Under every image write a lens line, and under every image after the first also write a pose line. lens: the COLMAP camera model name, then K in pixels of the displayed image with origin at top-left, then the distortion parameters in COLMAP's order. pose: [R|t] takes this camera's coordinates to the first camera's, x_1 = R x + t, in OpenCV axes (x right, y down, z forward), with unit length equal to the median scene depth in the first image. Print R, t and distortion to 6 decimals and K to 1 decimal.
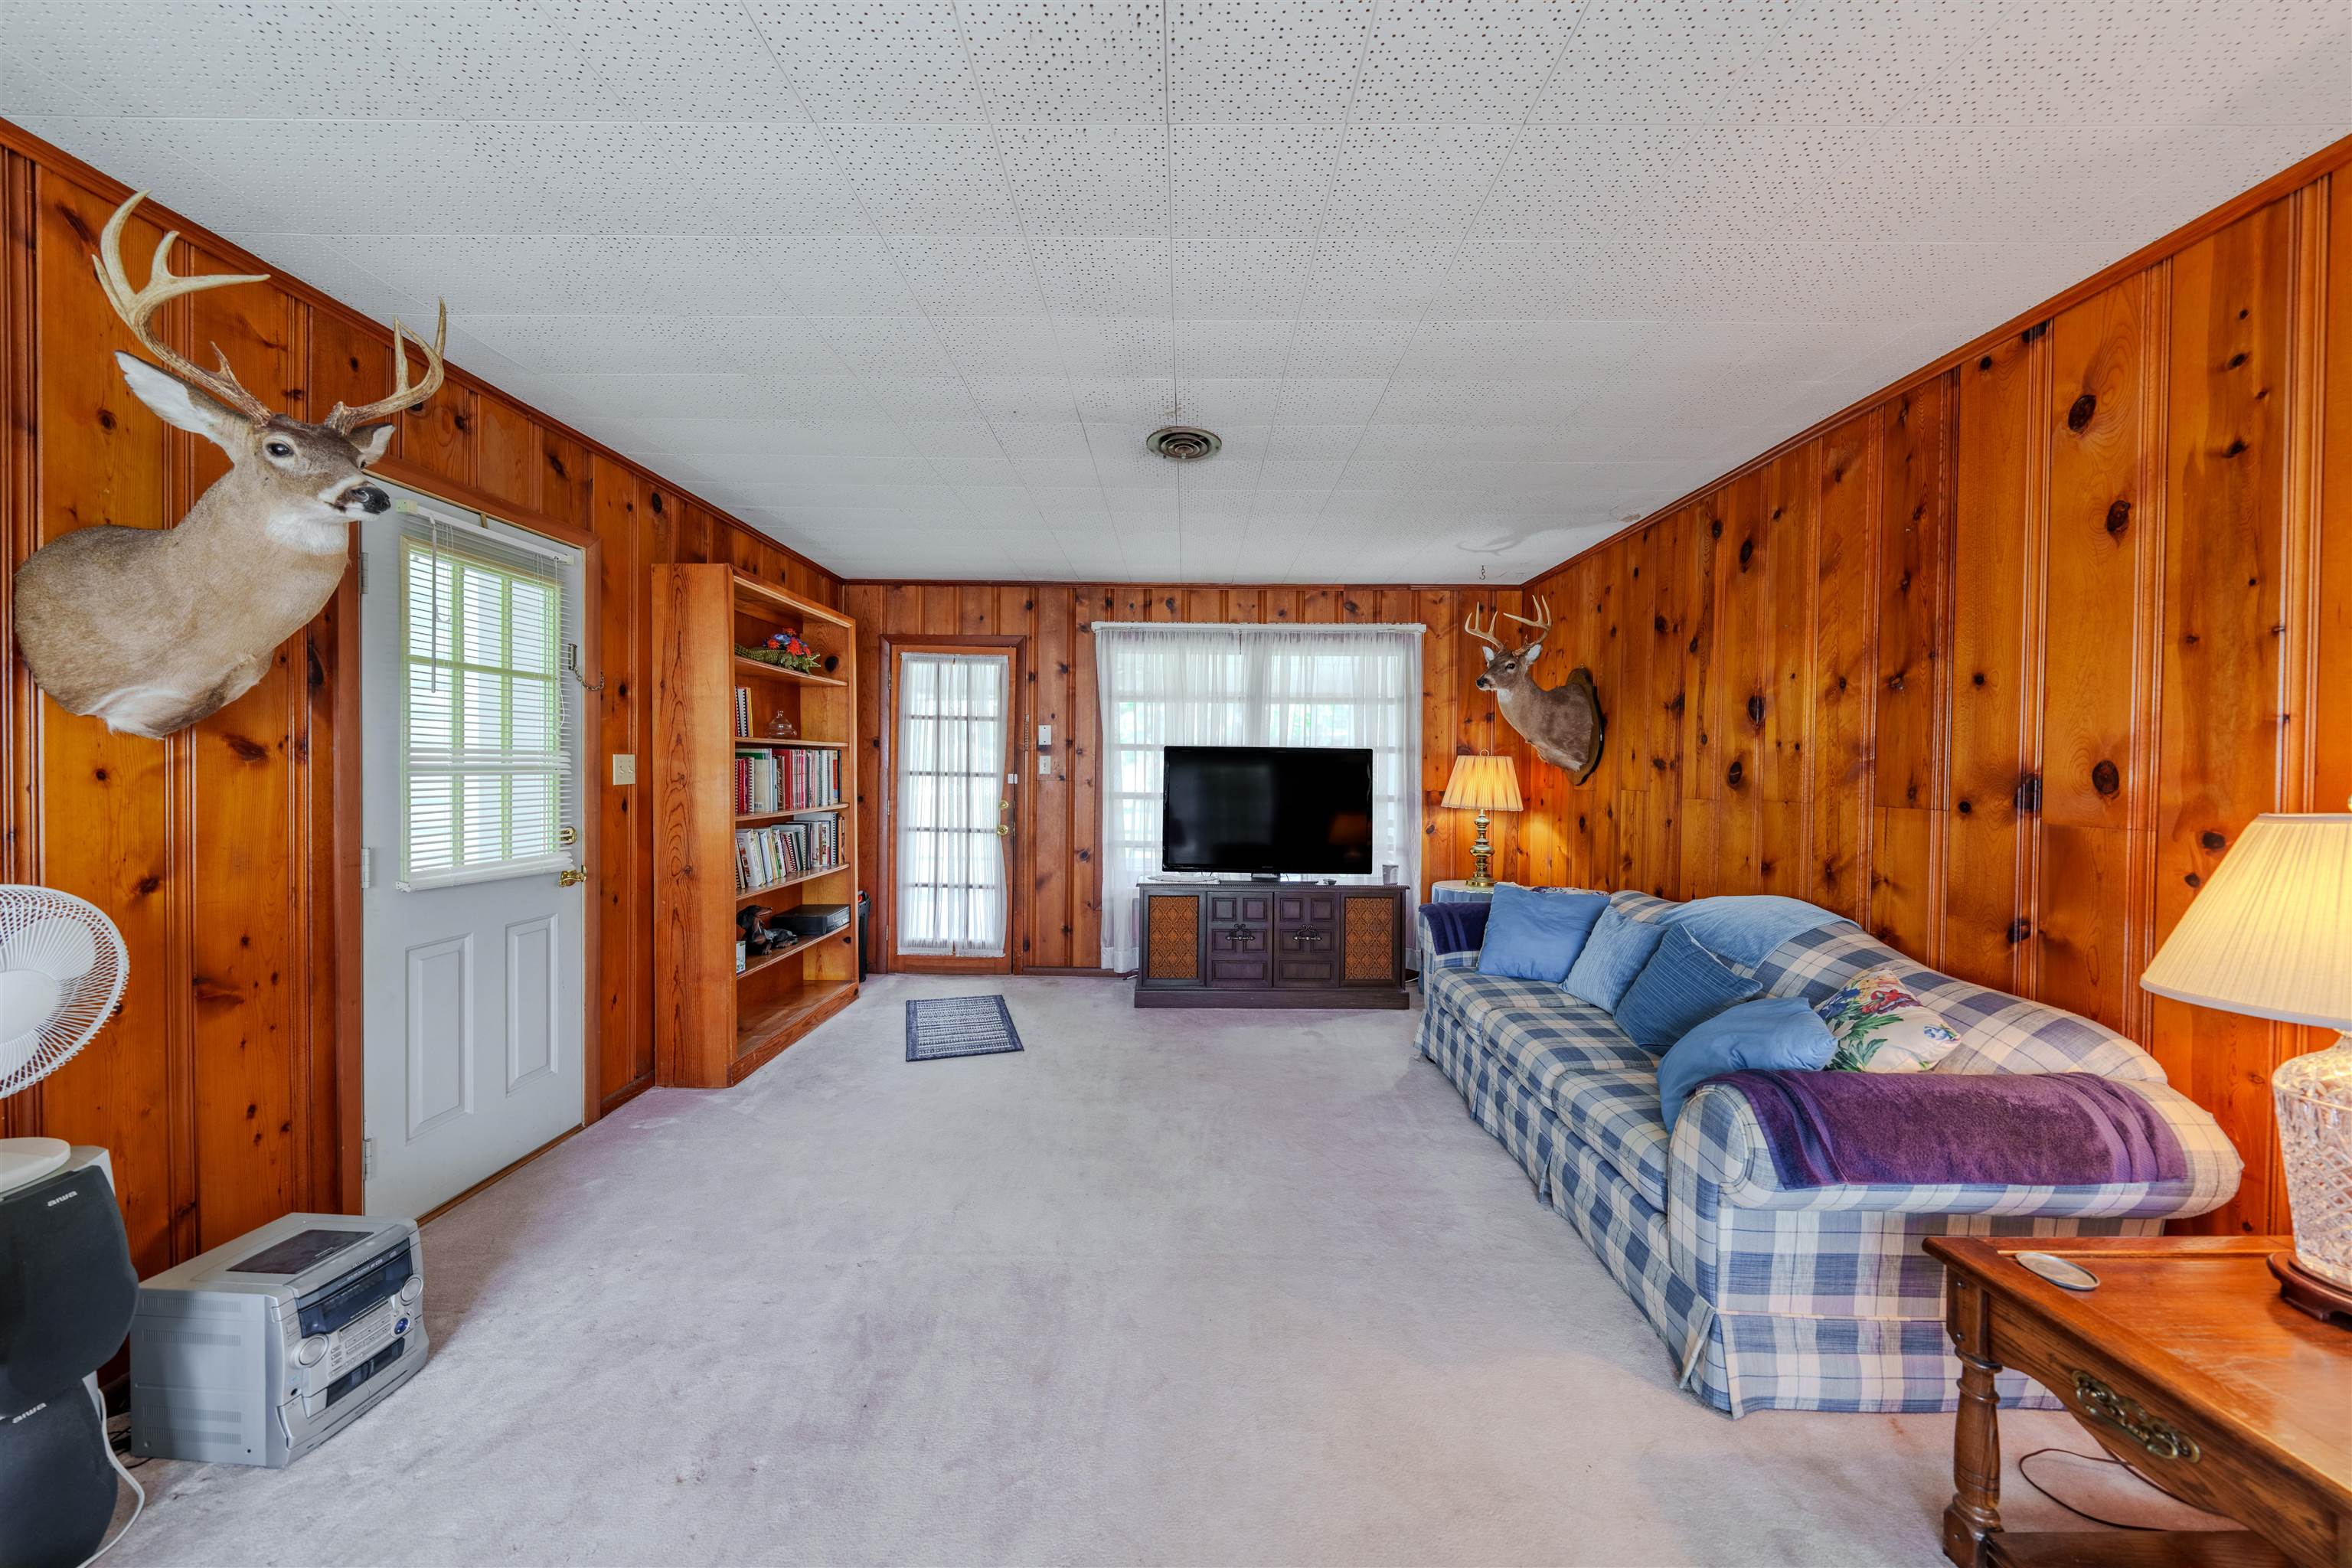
lens RADIAL K [[805.9, 0, 1168.9], [0, 805.9, 780.1], [0, 0, 1]] dist [-0.001994, -0.000631]
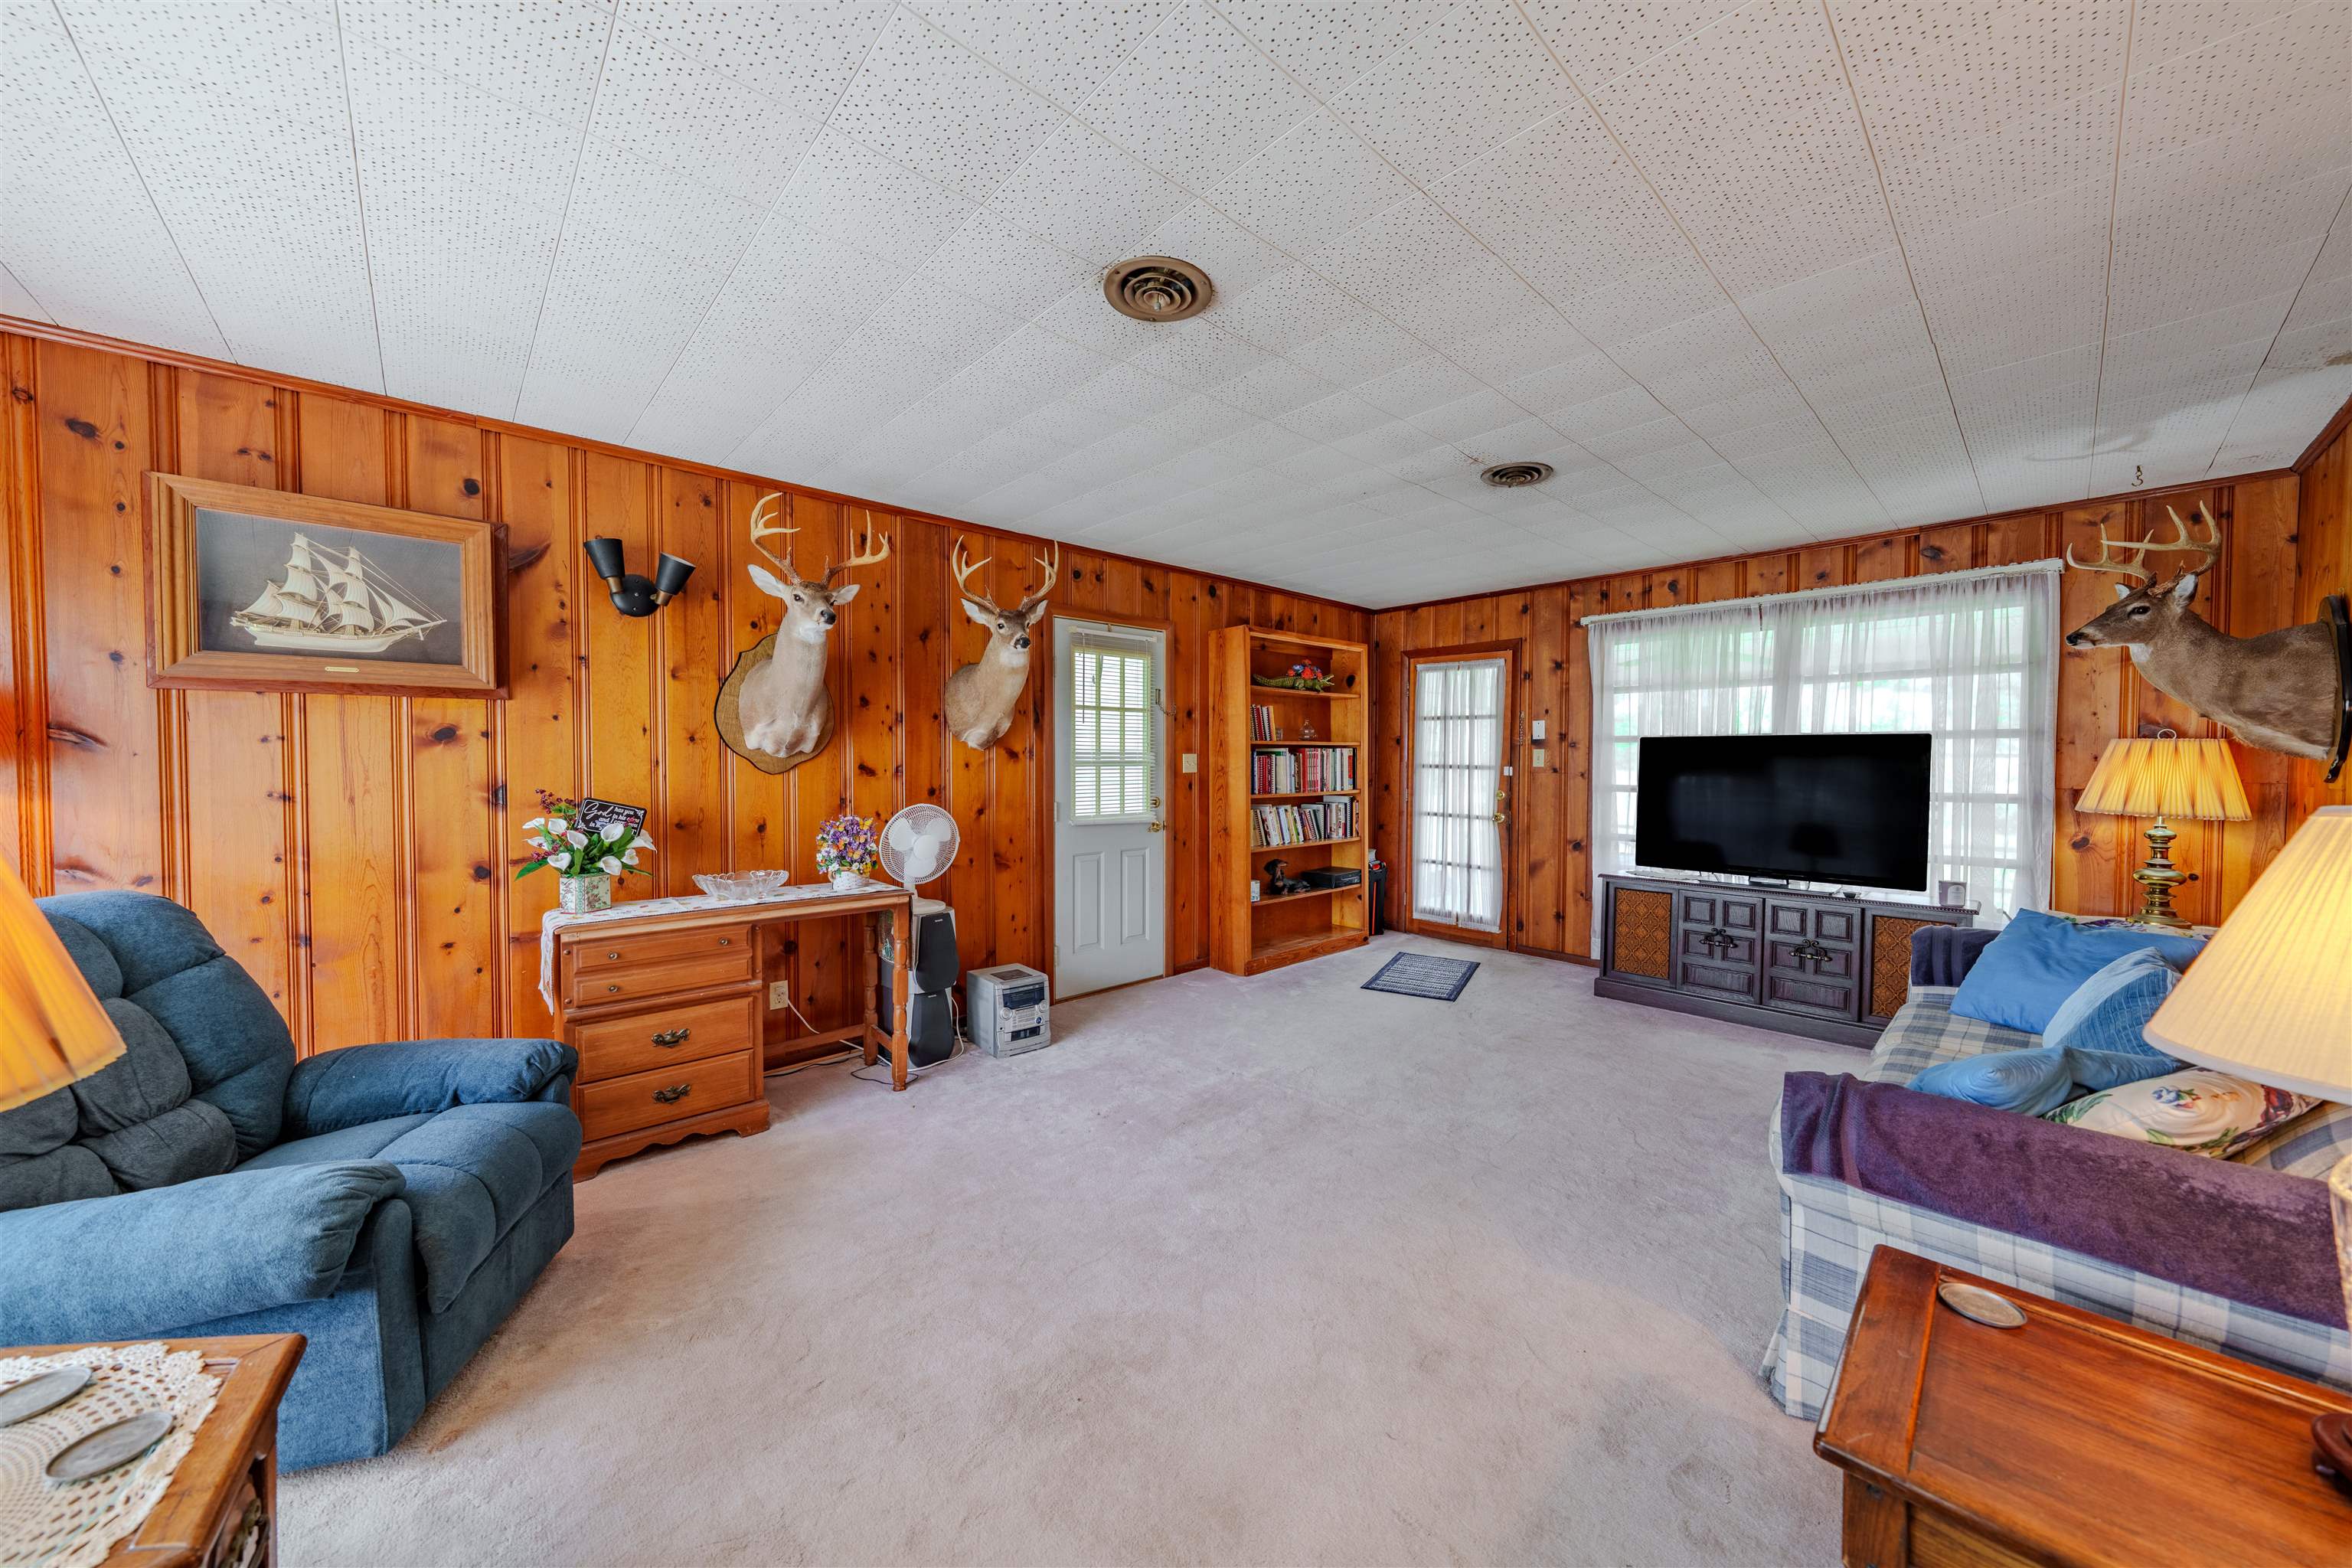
lens RADIAL K [[805.9, 0, 1179.7], [0, 805.9, 779.0], [0, 0, 1]] dist [-0.001994, -0.000631]
pose [[0.686192, 0.008687, -0.727369, 0.459969], [-0.006448, 0.999962, 0.005859, 0.008492], [0.727392, 0.000670, 0.686222, -0.111443]]
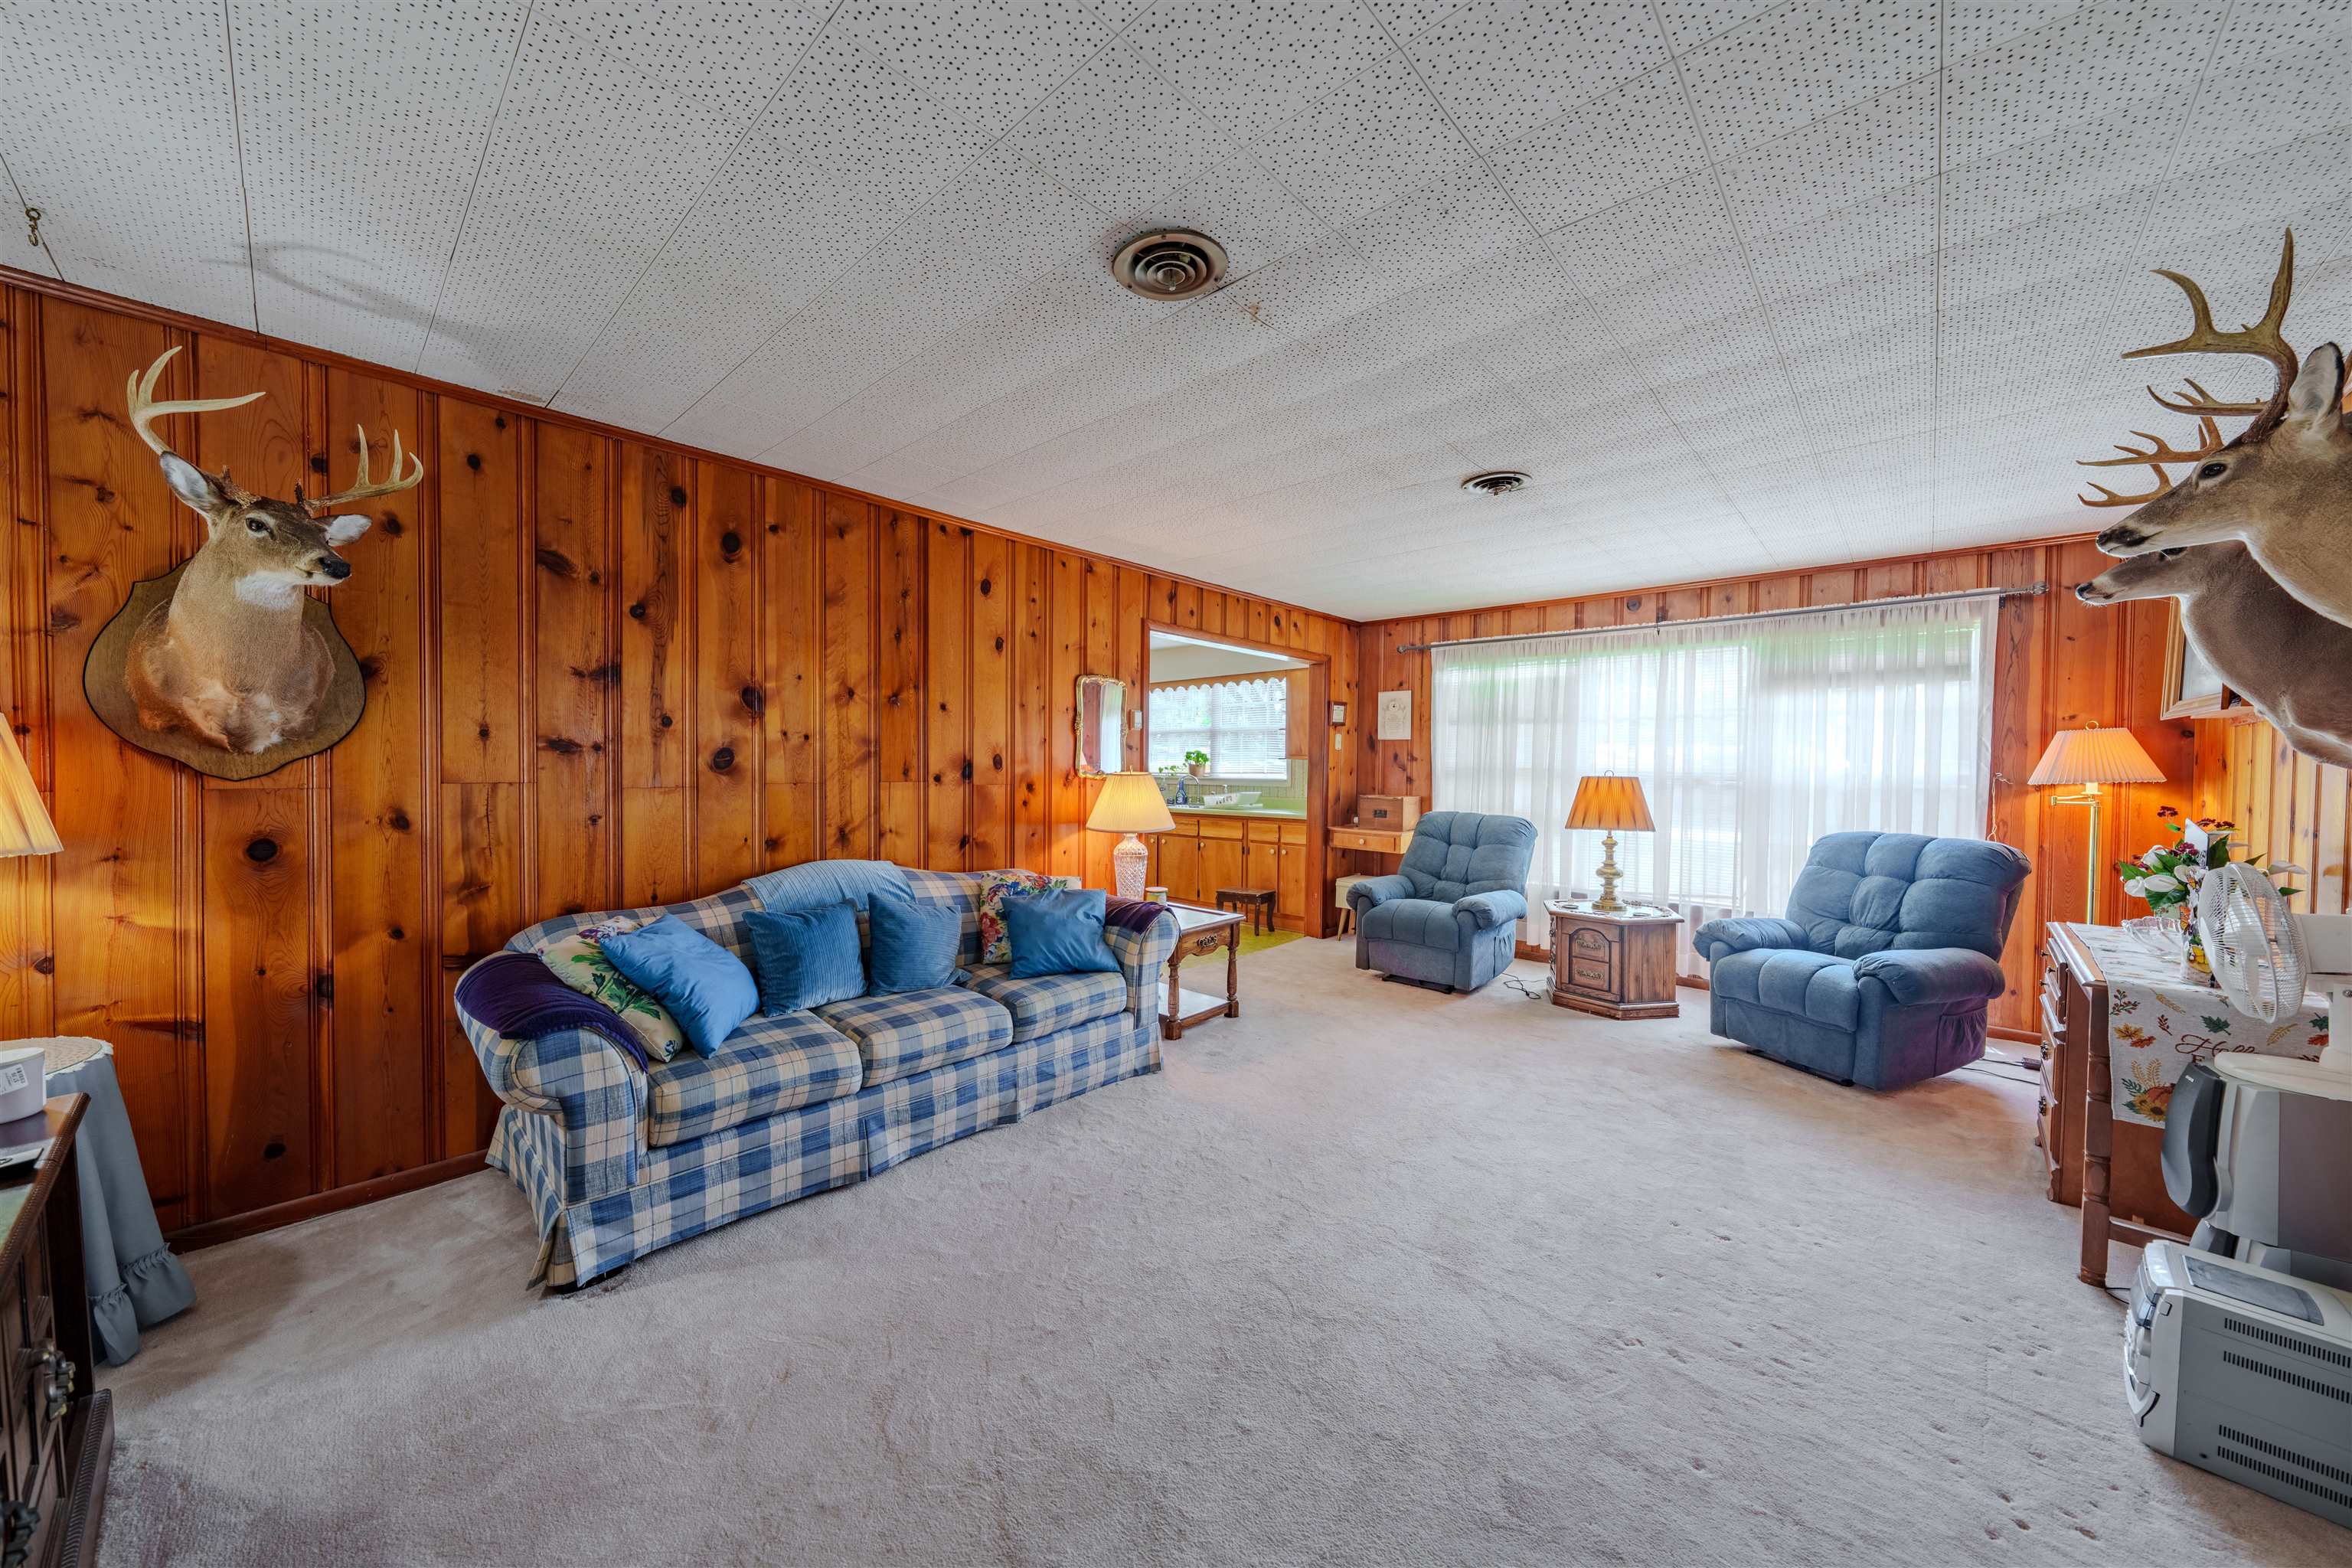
lens RADIAL K [[805.9, 0, 1179.6], [0, 805.9, 778.6], [0, 0, 1]] dist [-0.001994, -0.000631]
pose [[-0.747816, -0.027557, 0.663334, -0.377621], [-0.004104, 0.999311, 0.036888, -0.022652], [-0.663894, 0.024863, -0.747413, 1.313117]]
